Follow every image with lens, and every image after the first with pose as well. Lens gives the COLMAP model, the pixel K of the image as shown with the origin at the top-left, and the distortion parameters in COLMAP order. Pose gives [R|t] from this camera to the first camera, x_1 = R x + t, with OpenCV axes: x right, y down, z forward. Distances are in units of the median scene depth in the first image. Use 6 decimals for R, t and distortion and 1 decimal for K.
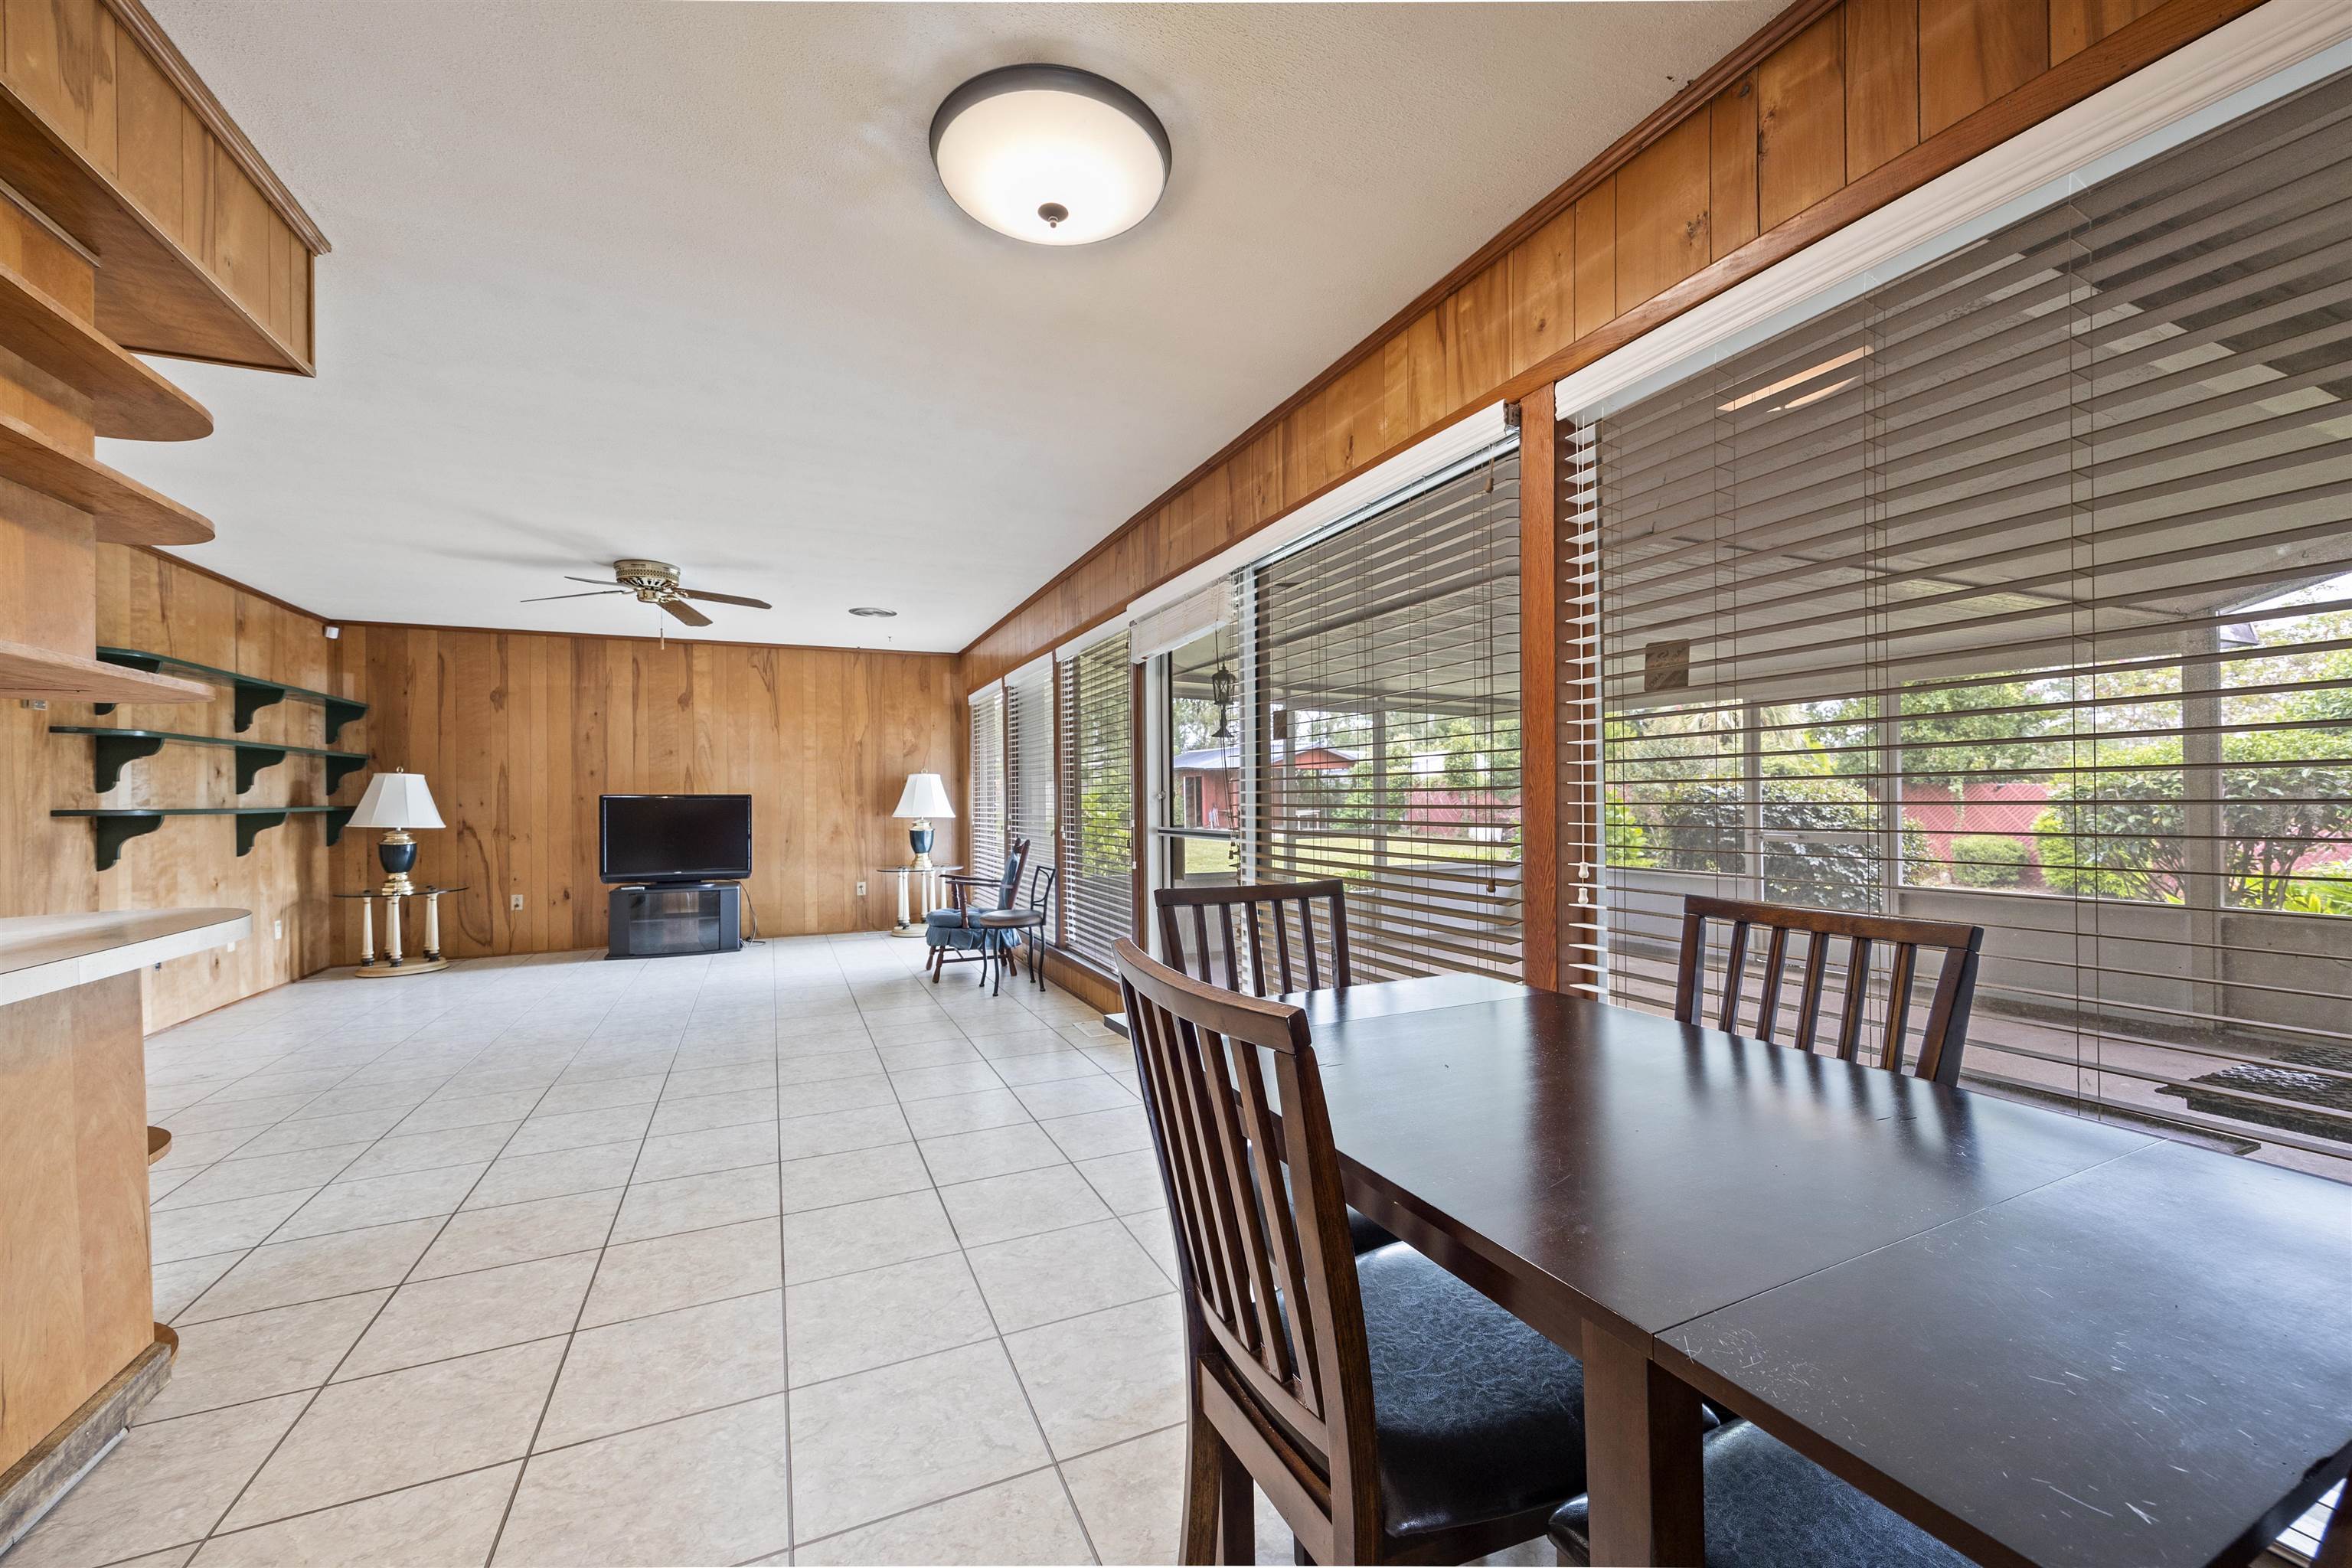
lens RADIAL K [[911.2, 0, 1180.9], [0, 911.2, 789.6], [0, 0, 1]] dist [0.000012, -0.000067]
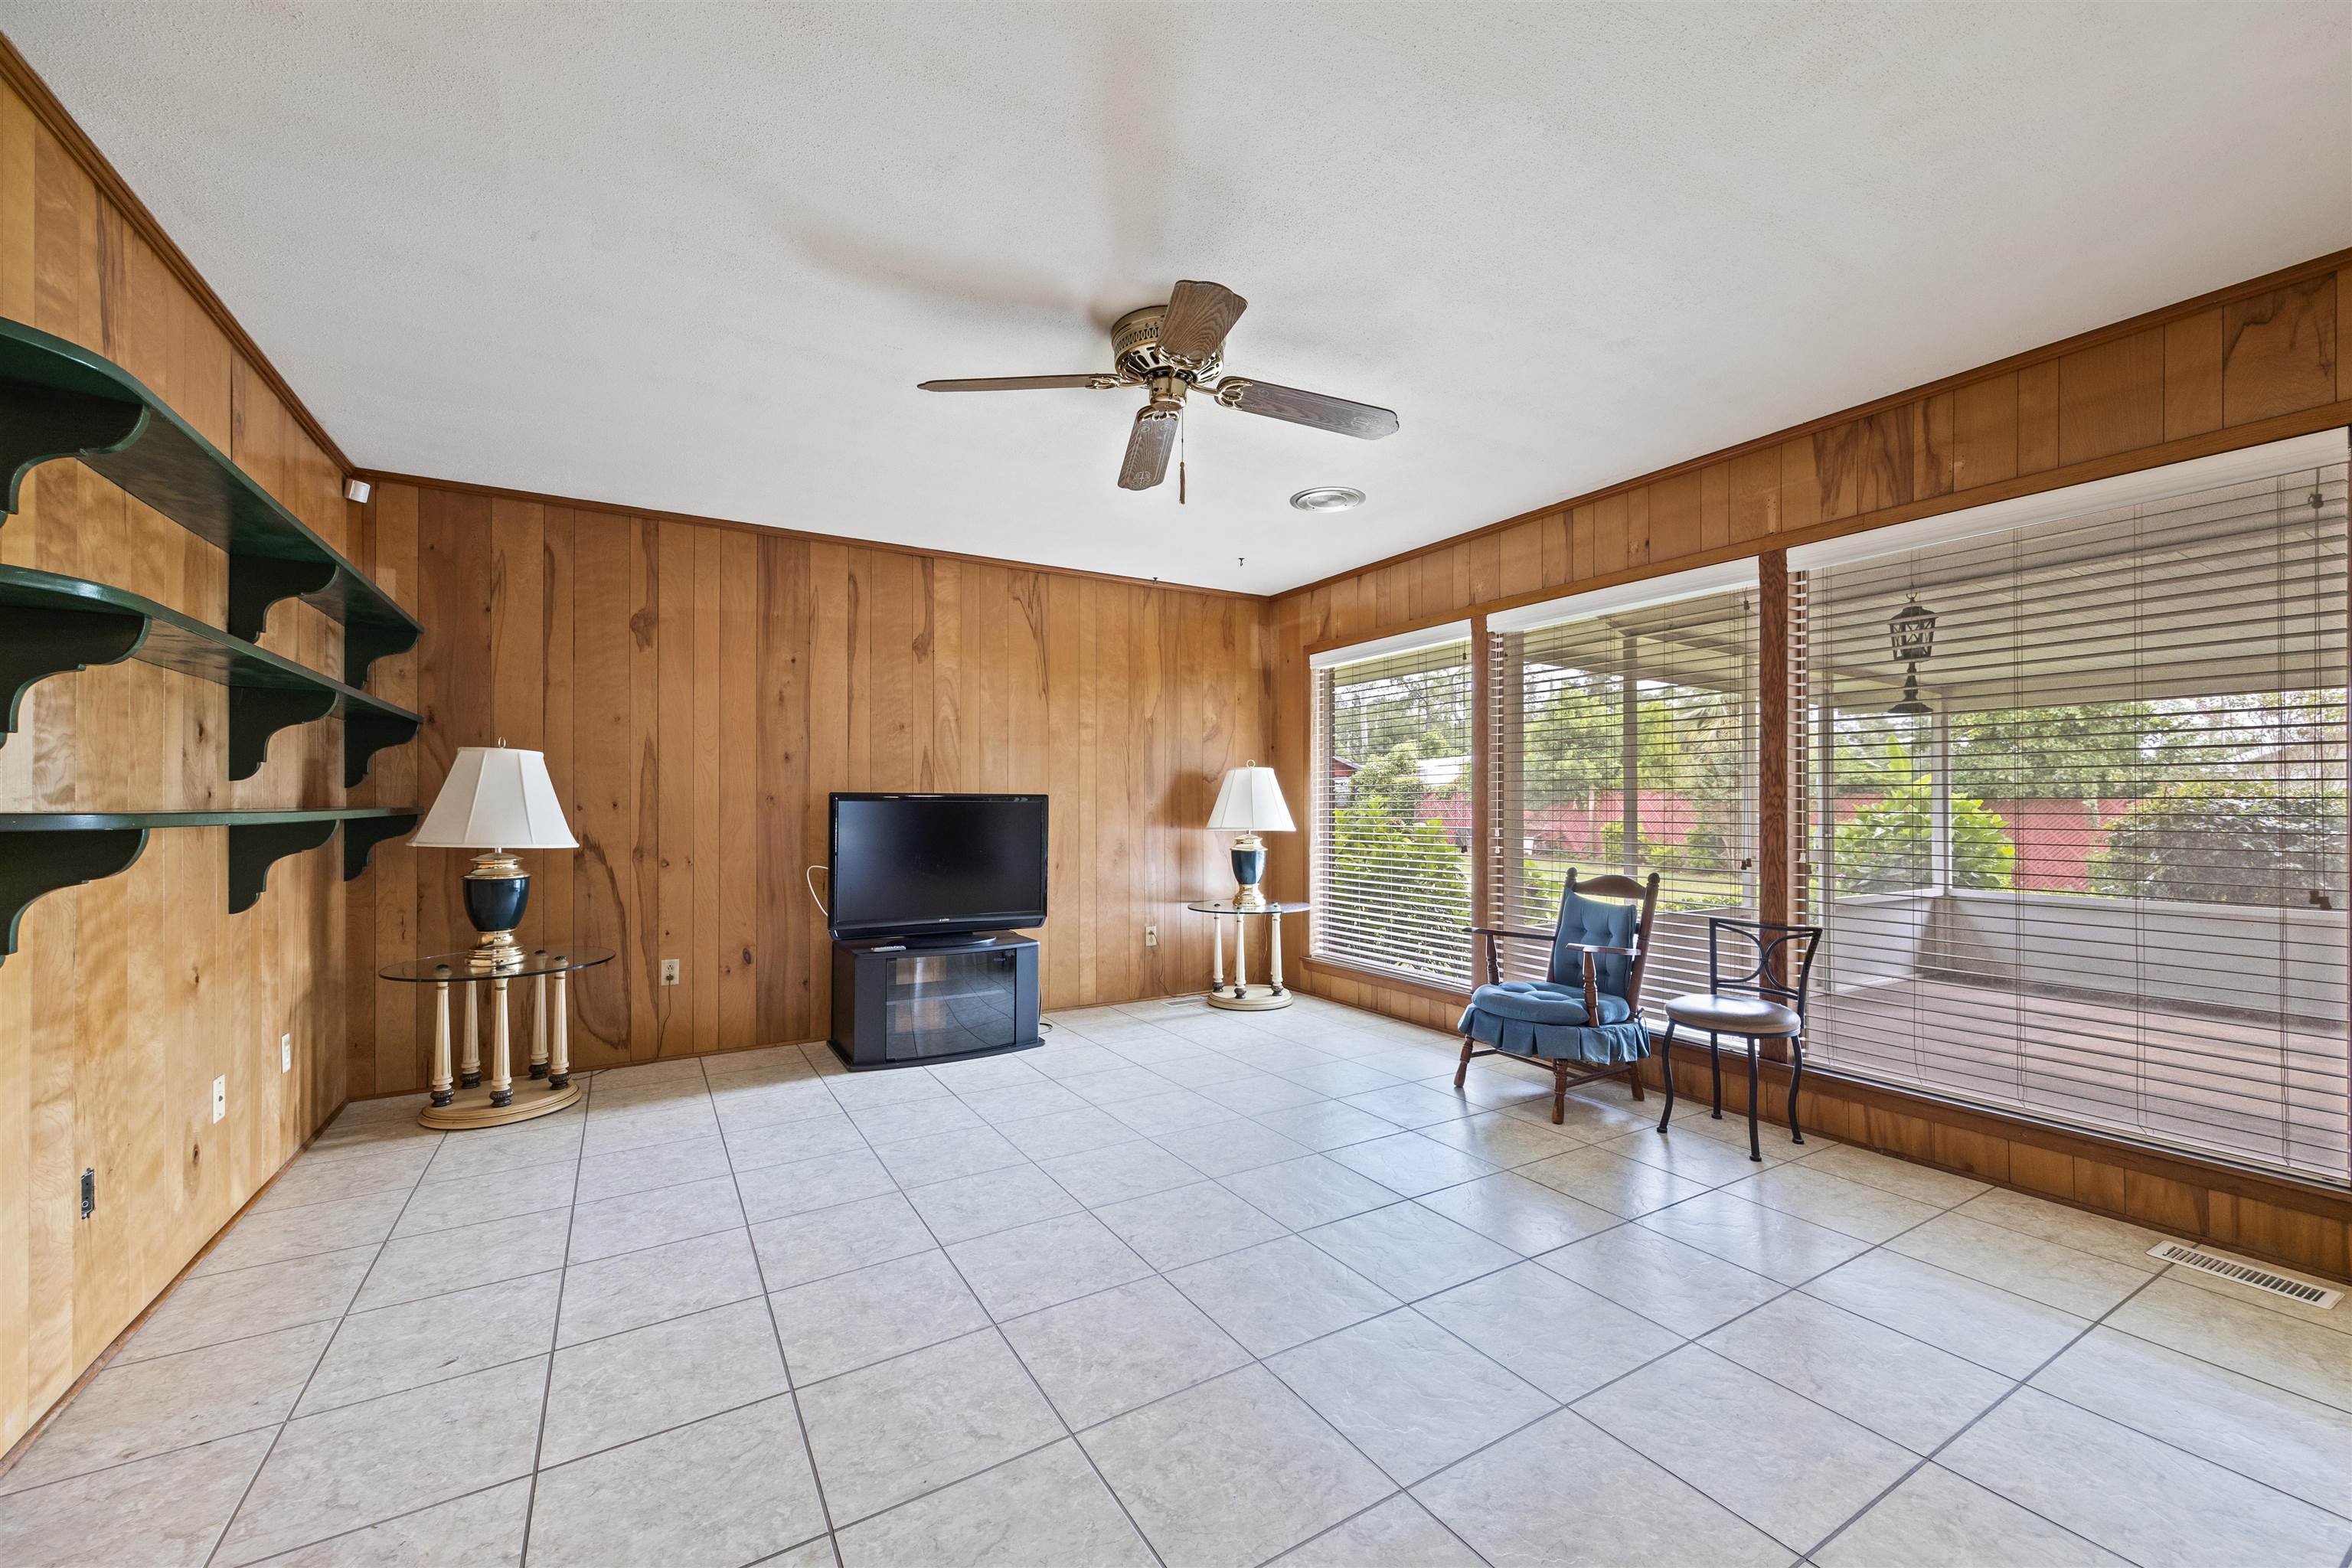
lens RADIAL K [[911.2, 0, 1174.7], [0, 911.2, 797.6], [0, 0, 1]] dist [0.000012, -0.000067]
pose [[0.992911, 0.008769, 0.118534, -0.479173], [-0.008679, 0.999962, -0.001277, 0.007938], [-0.118541, 0.000240, 0.992949, 0.375220]]
